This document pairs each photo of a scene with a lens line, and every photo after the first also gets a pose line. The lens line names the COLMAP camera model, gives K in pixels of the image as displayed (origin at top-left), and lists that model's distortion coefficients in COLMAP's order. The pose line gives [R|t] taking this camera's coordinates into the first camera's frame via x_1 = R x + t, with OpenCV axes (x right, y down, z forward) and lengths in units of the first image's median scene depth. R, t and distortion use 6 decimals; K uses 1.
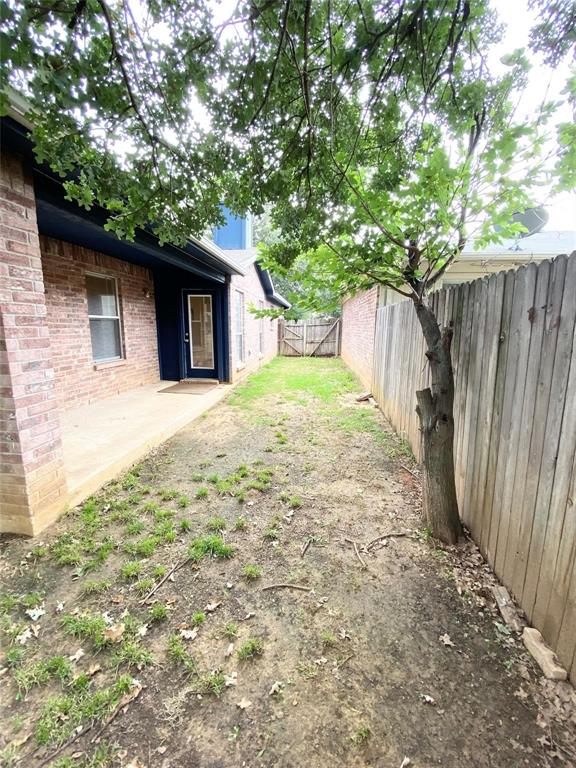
lens RADIAL K [[313.9, 0, 290.5], [0, 313.9, 380.0], [0, 0, 1]] dist [-0.012433, -0.001881]
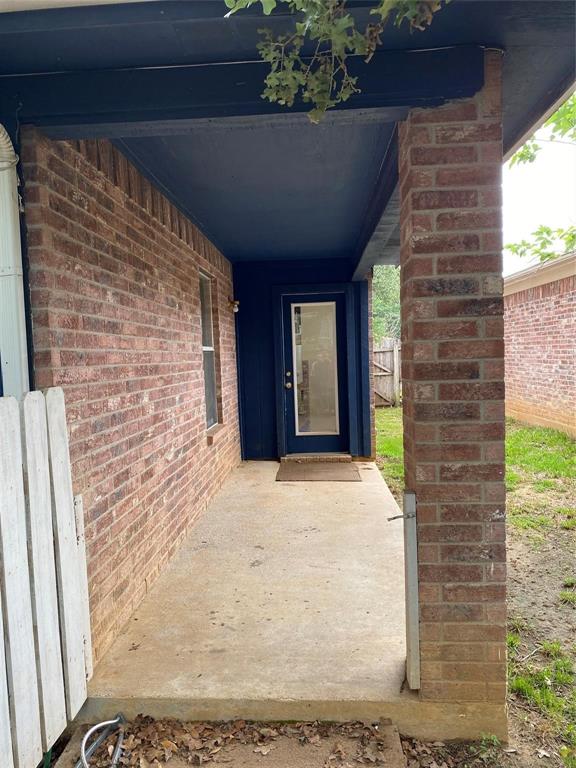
lens RADIAL K [[588.9, 0, 285.7], [0, 588.9, 384.0], [0, 0, 1]] dist [0.004569, -0.002949]
pose [[0.998580, -0.050144, 0.018008, -0.363719], [0.051965, 0.991240, -0.121417, -0.002707], [-0.011762, 0.122180, 0.992438, -0.027465]]
